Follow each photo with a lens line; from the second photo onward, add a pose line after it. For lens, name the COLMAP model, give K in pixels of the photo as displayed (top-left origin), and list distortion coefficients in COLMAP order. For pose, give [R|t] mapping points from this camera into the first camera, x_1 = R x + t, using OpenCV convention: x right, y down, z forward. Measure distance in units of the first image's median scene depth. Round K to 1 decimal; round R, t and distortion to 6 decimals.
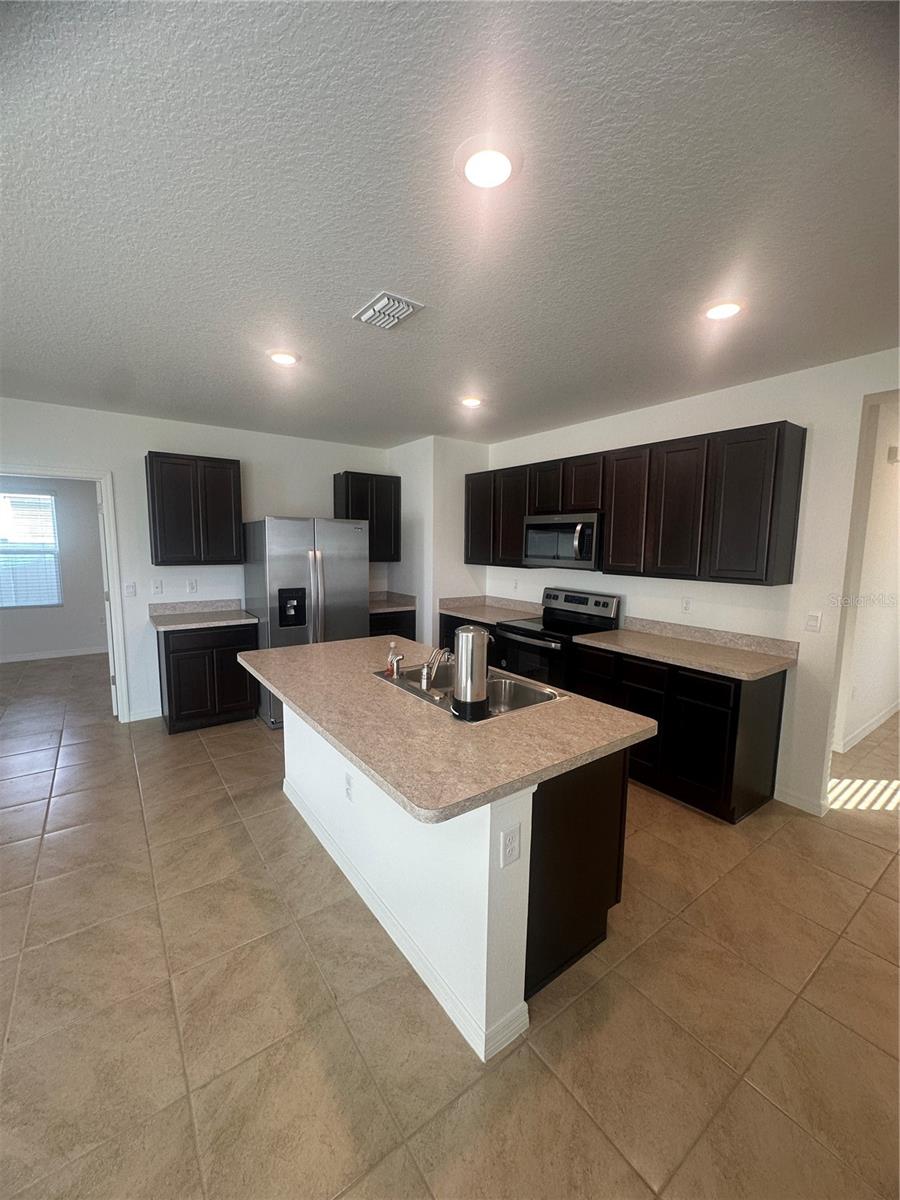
lens RADIAL K [[479.2, 0, 450.0], [0, 479.2, 600.0], [0, 0, 1]] dist [-0.009456, 0.002122]
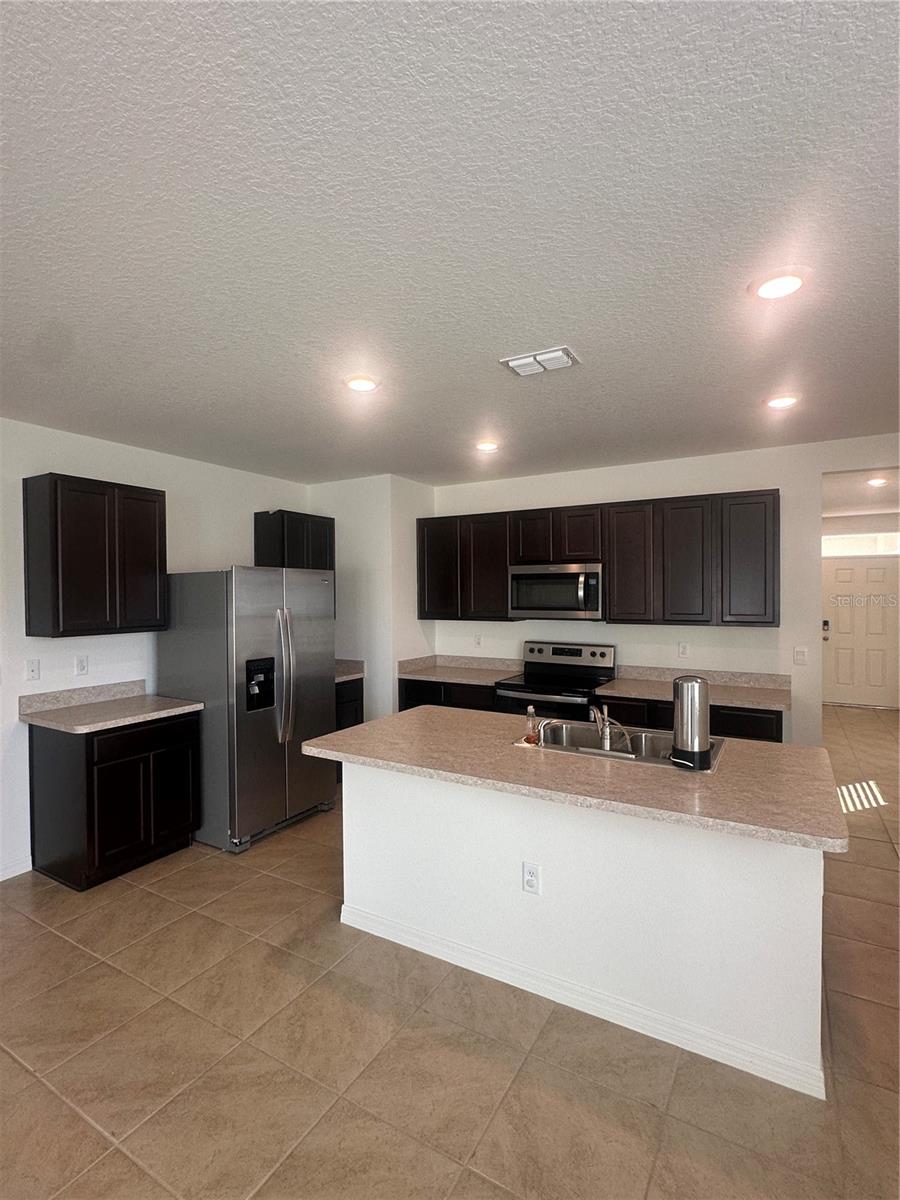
lens RADIAL K [[573.4, 0, 449.8], [0, 573.4, 602.4], [0, 0, 1]] dist [-0.004875, -0.000214]
pose [[0.916469, -0.024216, 0.399372, -0.428790], [0.065343, 0.993824, -0.089685, -0.011984], [-0.394734, 0.108290, 0.912391, 0.033545]]
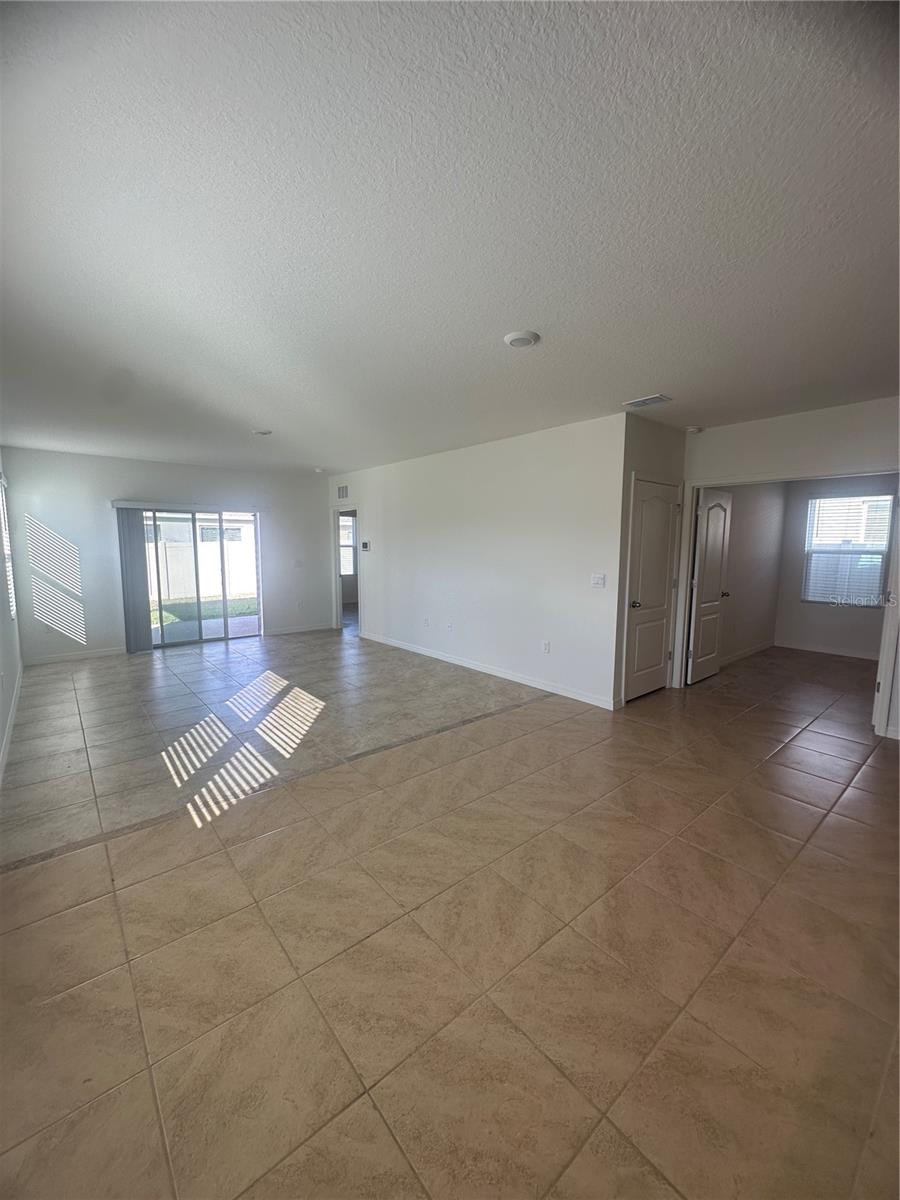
lens RADIAL K [[479.2, 0, 450.0], [0, 479.2, 600.0], [0, 0, 1]] dist [-0.009456, 0.002122]
pose [[0.067616, 0.108114, -0.991836, 0.151103], [-0.123338, 0.987392, 0.099221, 0.012440], [0.990058, 0.115623, 0.080098, 0.087702]]
